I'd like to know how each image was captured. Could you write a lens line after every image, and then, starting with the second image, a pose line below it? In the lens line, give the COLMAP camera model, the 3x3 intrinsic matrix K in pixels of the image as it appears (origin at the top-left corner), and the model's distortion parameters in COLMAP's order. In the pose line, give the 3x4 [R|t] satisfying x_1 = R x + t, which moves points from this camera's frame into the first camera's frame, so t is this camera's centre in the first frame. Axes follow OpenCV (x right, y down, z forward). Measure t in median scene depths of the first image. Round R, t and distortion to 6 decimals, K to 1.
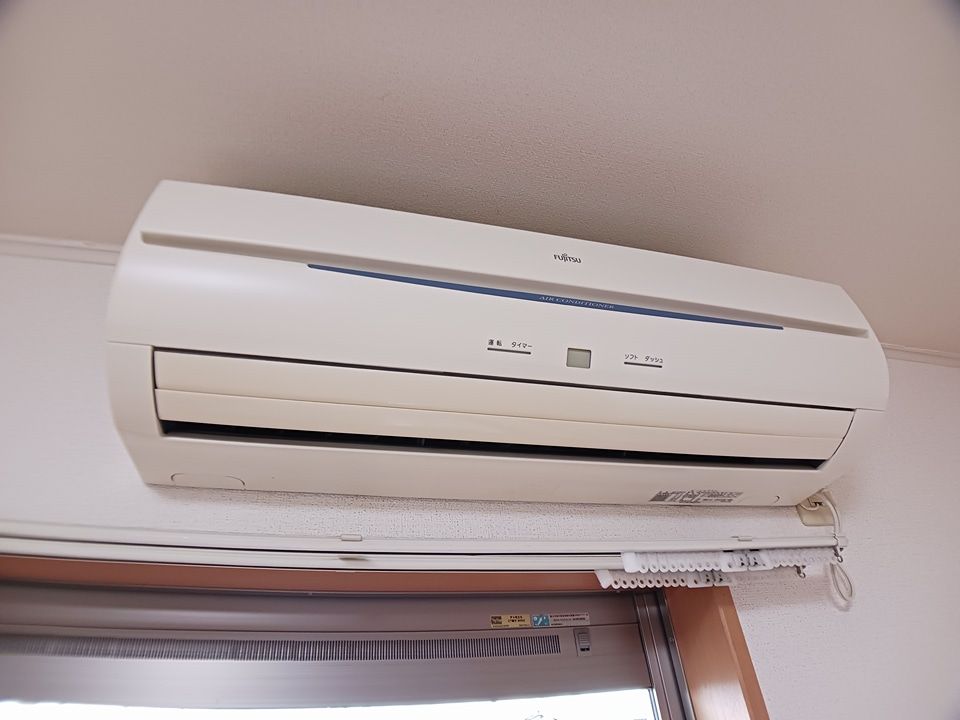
lens RADIAL K [[494.4, 0, 480.0], [0, 494.4, 360.0], [0, 0, 1]] dist [-0.002677, -0.000508]
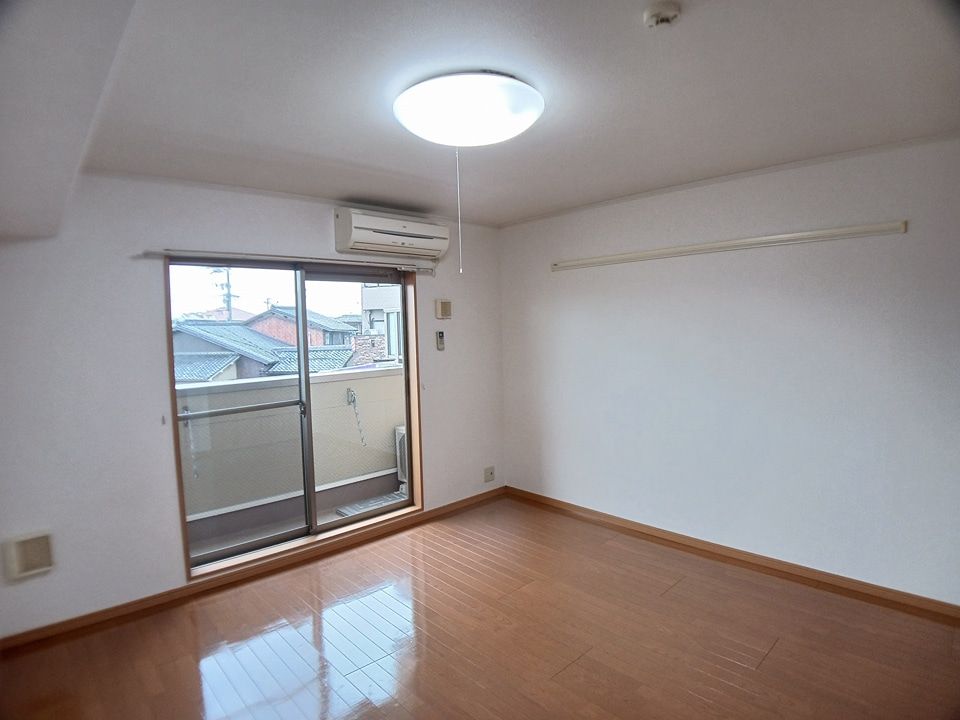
lens RADIAL K [[494.4, 0, 480.0], [0, 494.4, 360.0], [0, 0, 1]] dist [-0.002677, -0.000508]
pose [[0.881349, 0.034406, 0.471211, -1.804720], [-0.328555, 0.761341, 0.558938, -2.607342], [-0.339521, -0.647438, 0.682312, -4.538333]]
